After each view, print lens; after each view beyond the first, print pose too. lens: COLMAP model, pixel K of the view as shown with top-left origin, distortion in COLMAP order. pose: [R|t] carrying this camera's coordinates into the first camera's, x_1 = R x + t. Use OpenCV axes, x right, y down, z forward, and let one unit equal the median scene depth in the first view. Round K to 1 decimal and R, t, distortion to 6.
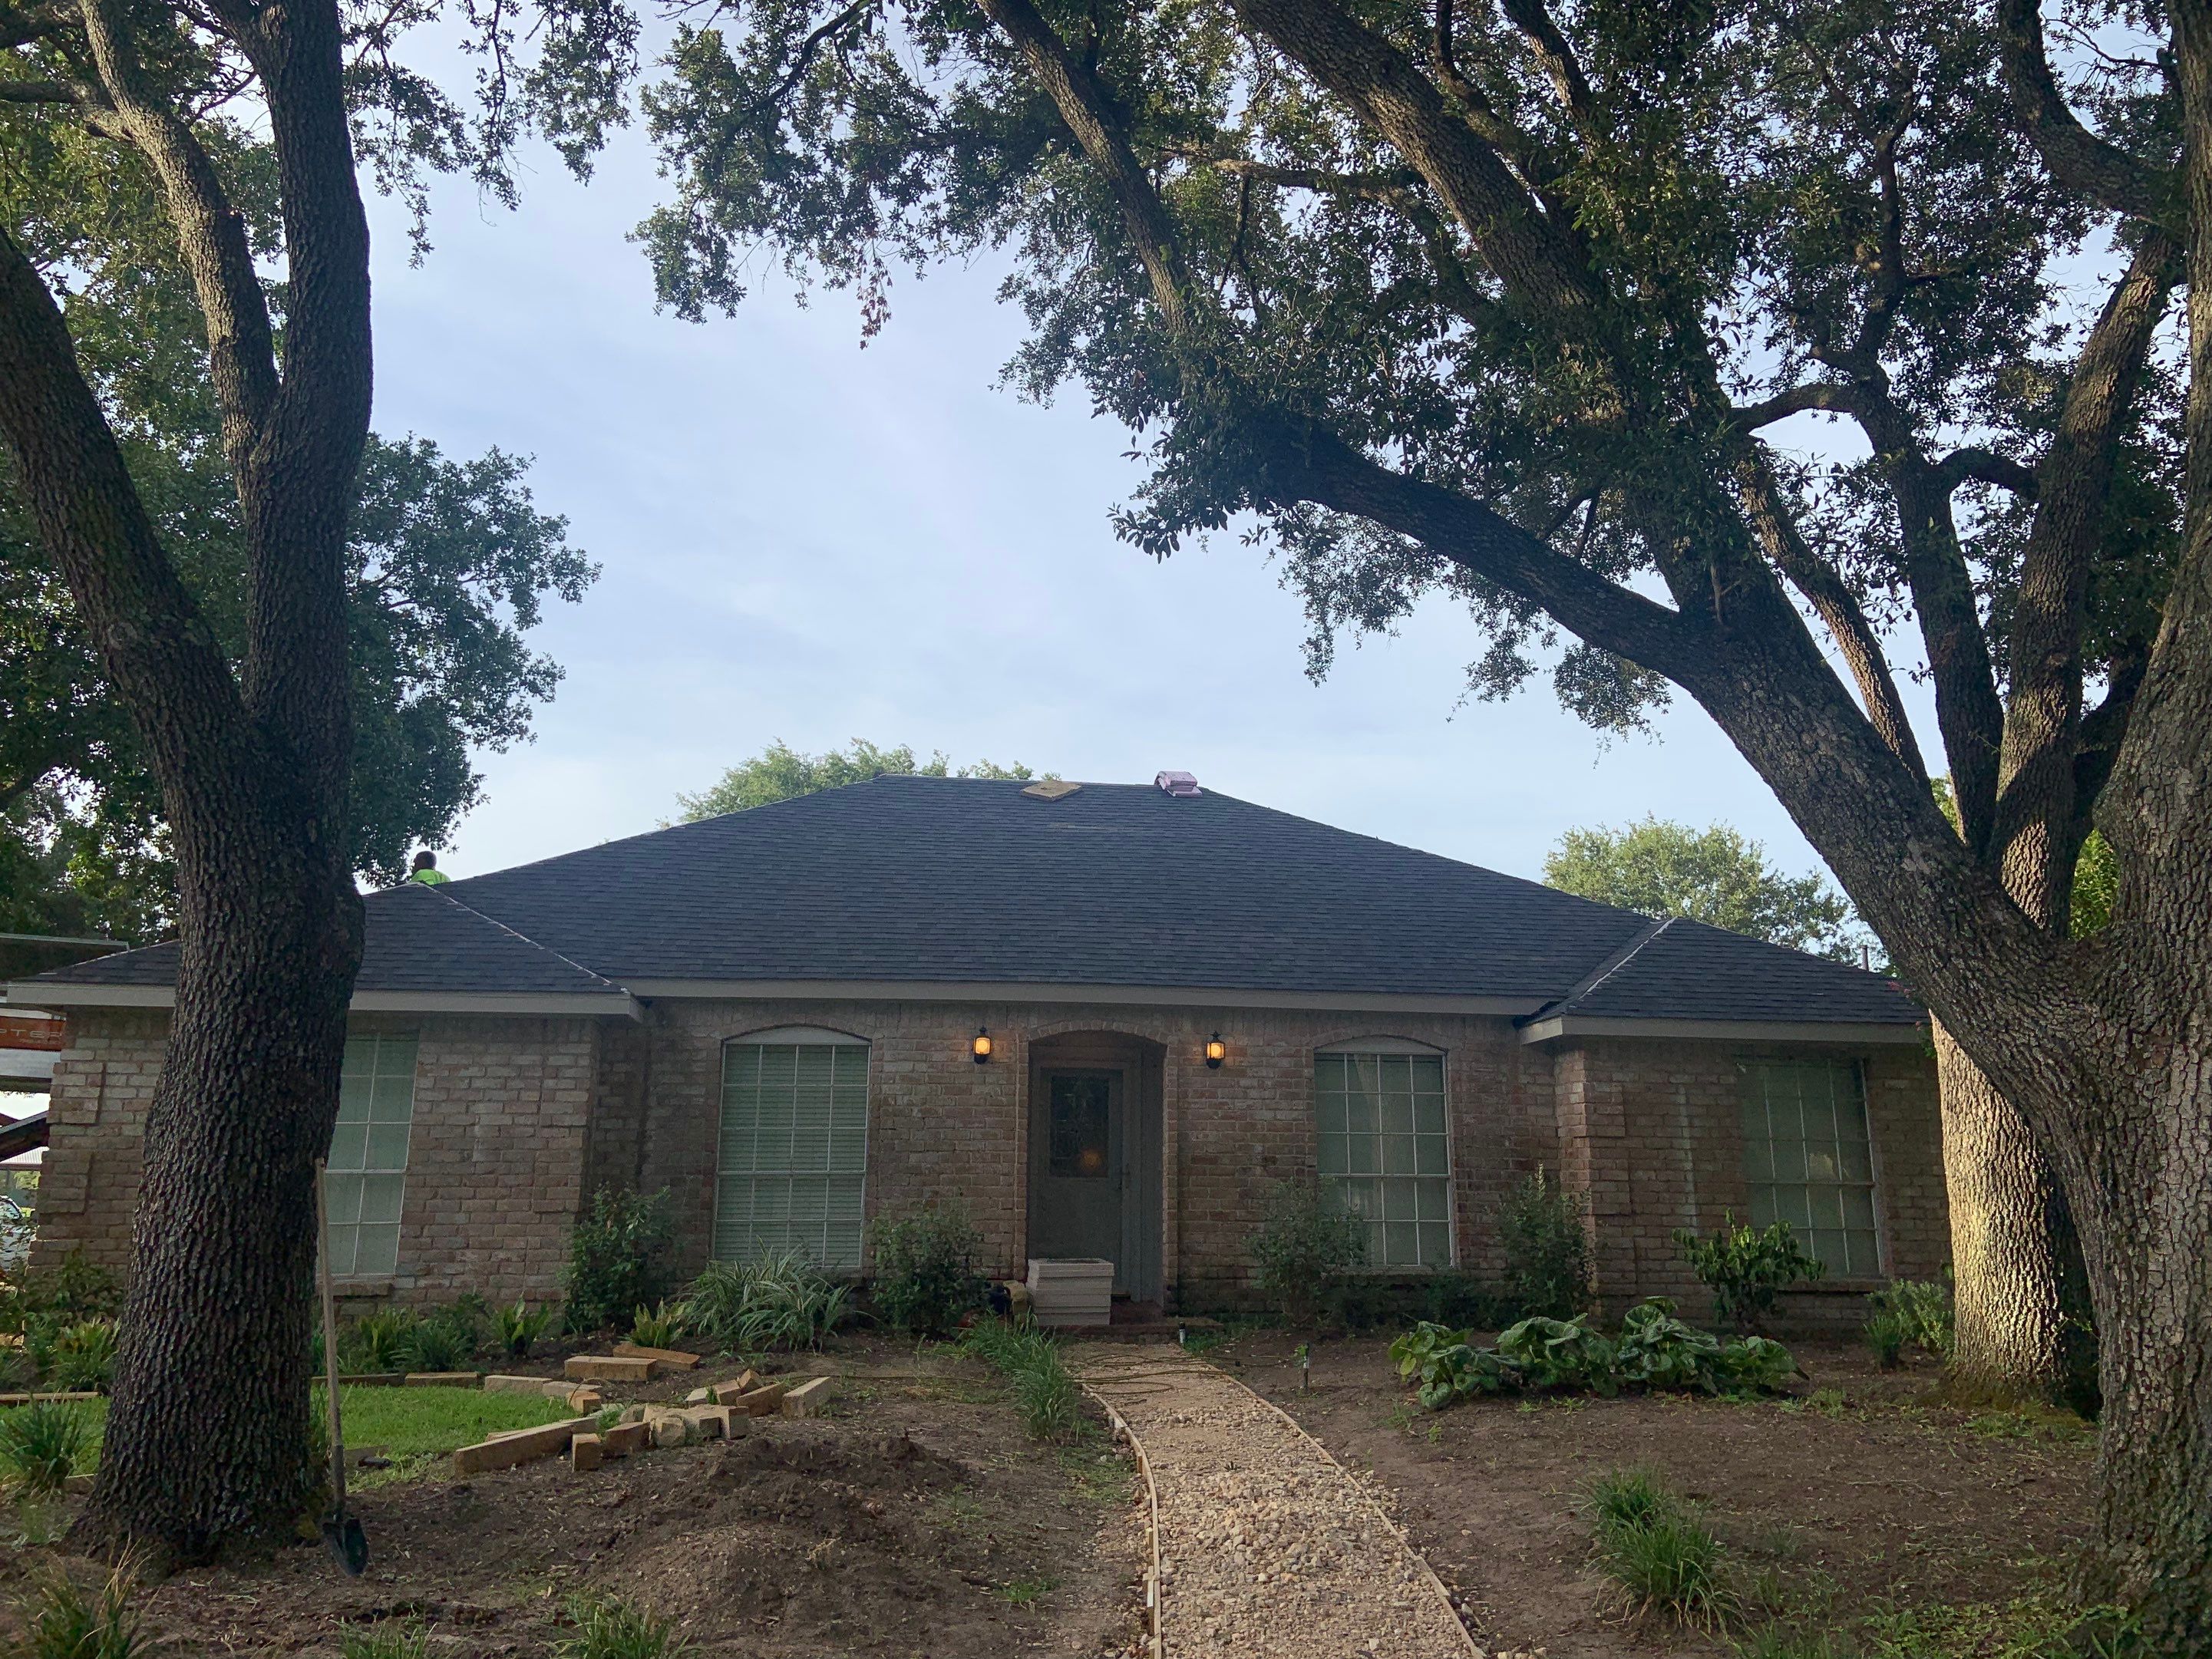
lens RADIAL K [[1473.7, 0, 1106.0], [0, 1473.7, 829.5], [0, 0, 1]] dist [0.100788, -0.109434]
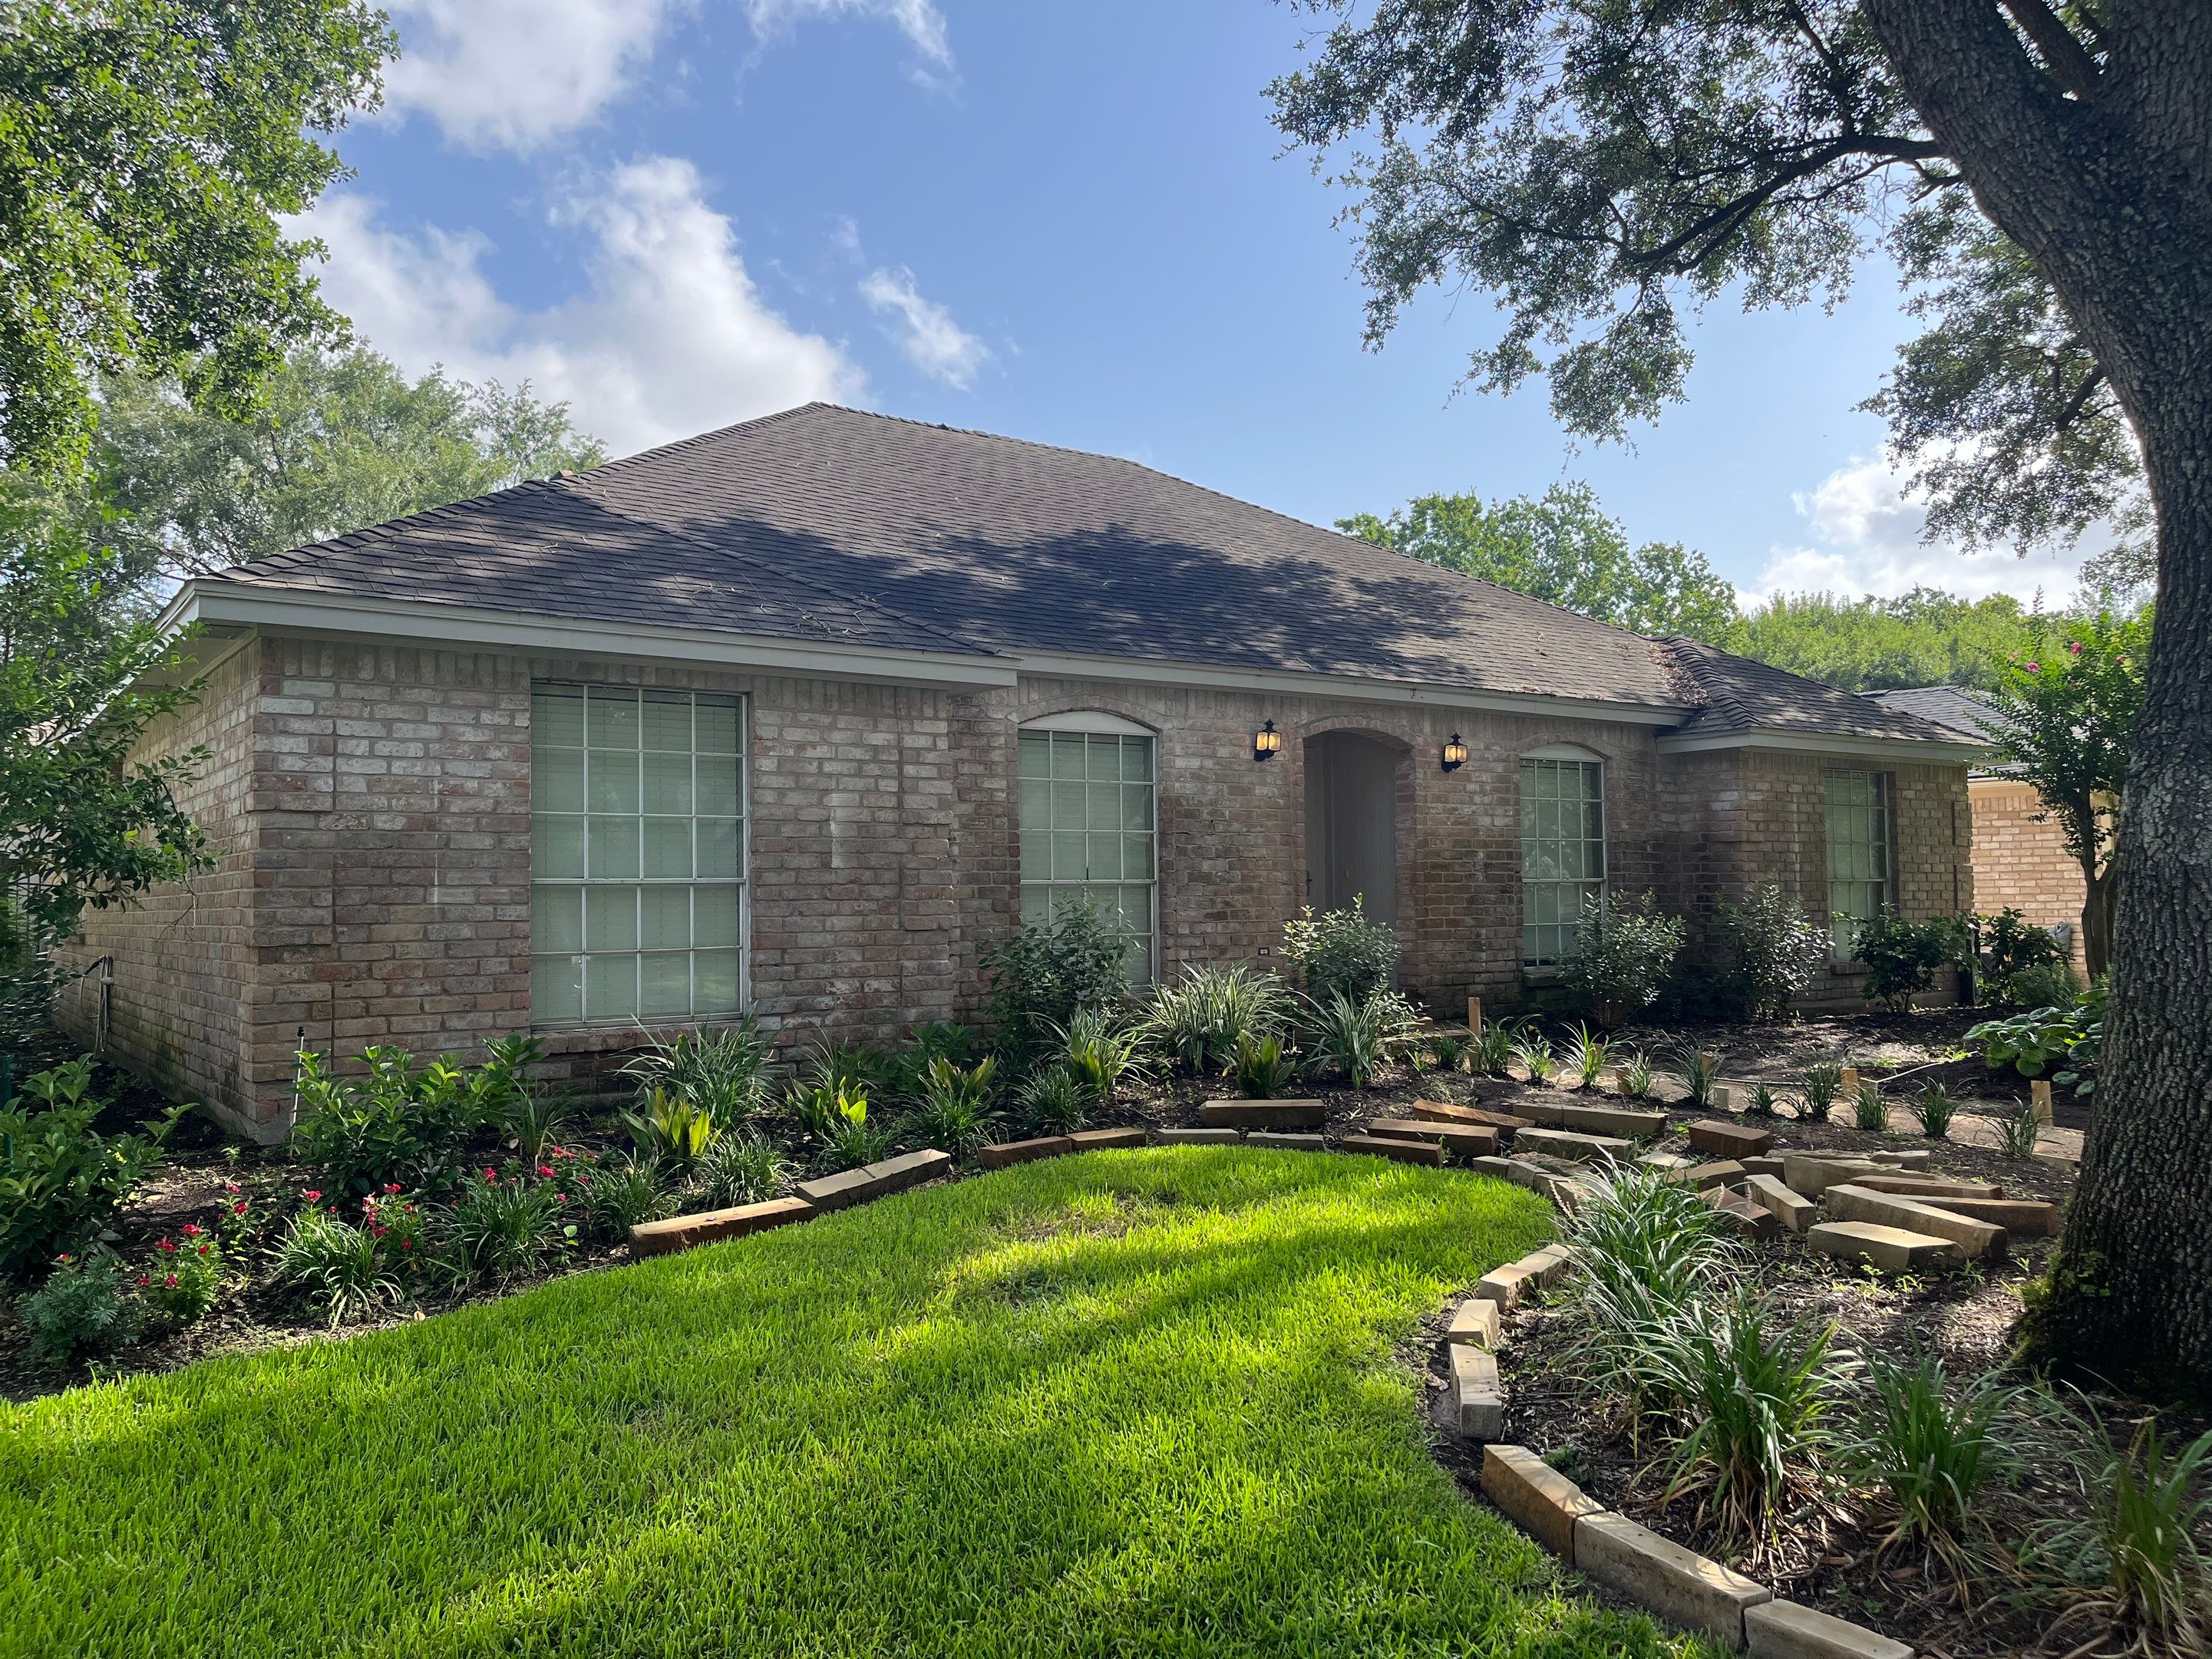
lens RADIAL K [[1617.5, 0, 1106.0], [0, 1617.5, 829.5], [0, 0, 1]] dist [0.086918, -0.003493]
pose [[0.890655, 0.006217, 0.454636, -0.596966], [-0.095221, 0.980284, 0.173138, 0.040268], [-0.444596, -0.197497, 0.873687, 0.191984]]
